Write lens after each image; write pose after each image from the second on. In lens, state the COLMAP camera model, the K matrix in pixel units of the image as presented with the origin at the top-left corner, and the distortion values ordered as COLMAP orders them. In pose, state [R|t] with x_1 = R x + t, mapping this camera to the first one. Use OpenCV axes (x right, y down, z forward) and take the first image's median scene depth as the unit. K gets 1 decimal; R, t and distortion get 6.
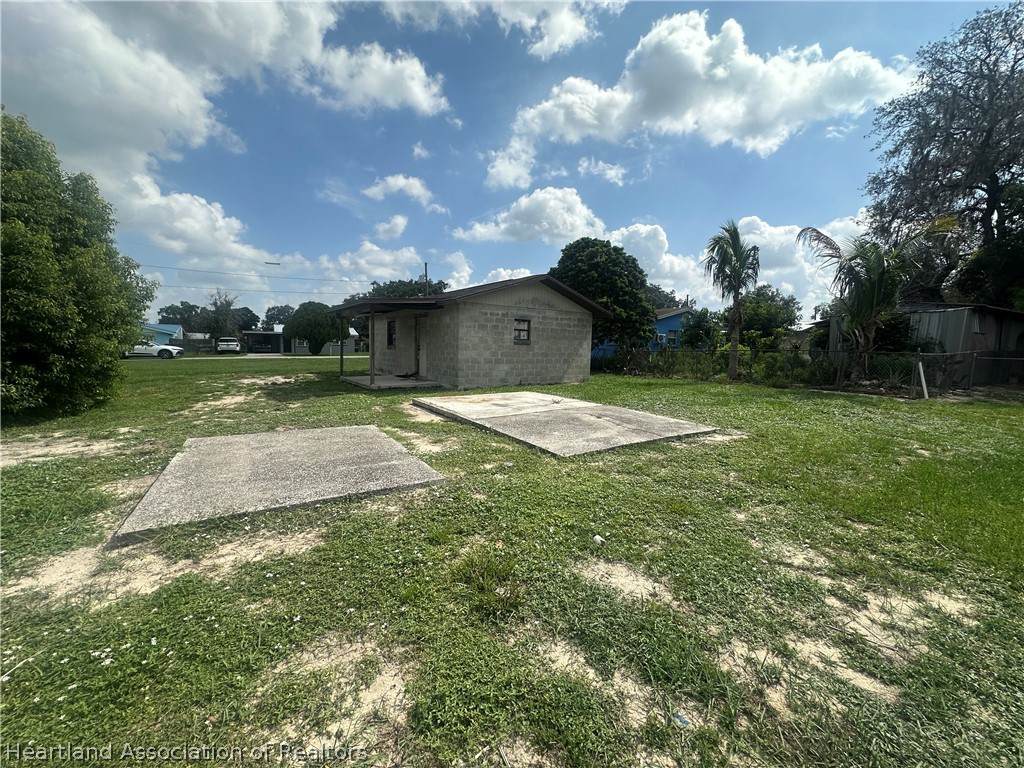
lens RADIAL K [[393.1, 0, 512.0], [0, 393.1, 384.0], [0, 0, 1]] dist [0.000569, -0.000200]
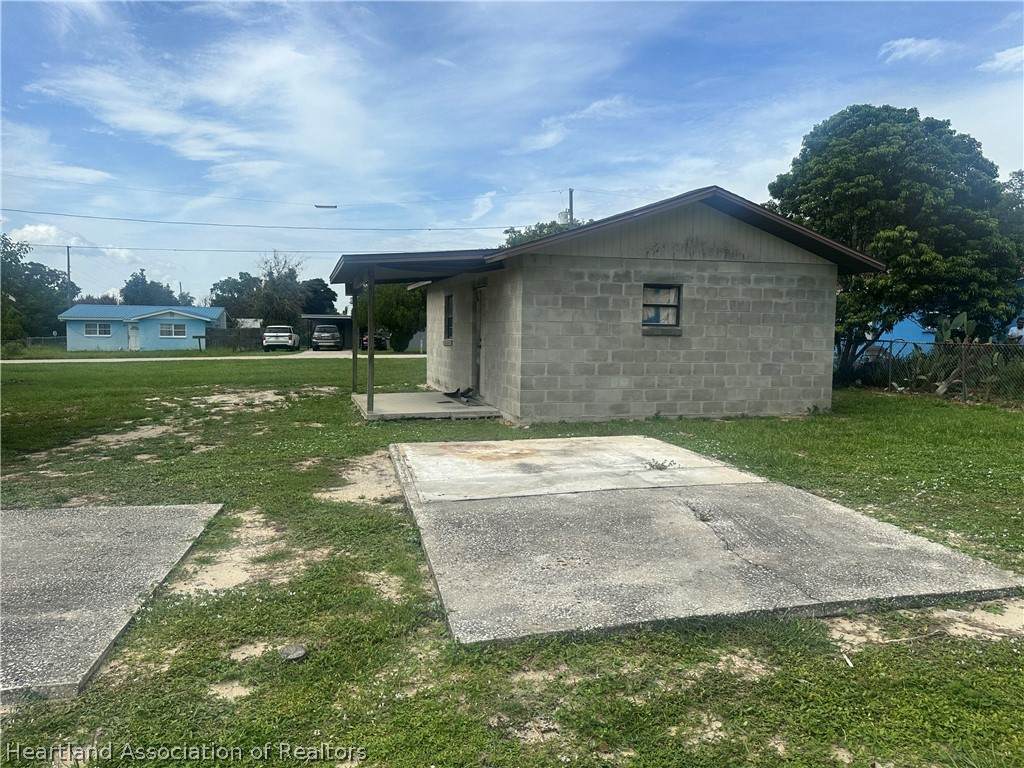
lens RADIAL K [[697.6, 0, 512.0], [0, 697.6, 384.0], [0, 0, 1]] dist [0.112660, -0.162581]
pose [[0.947219, 0.012918, -0.320326, 0.127247], [-0.021383, 0.999508, -0.022924, -0.016337], [0.319872, 0.028564, 0.947030, 0.116100]]
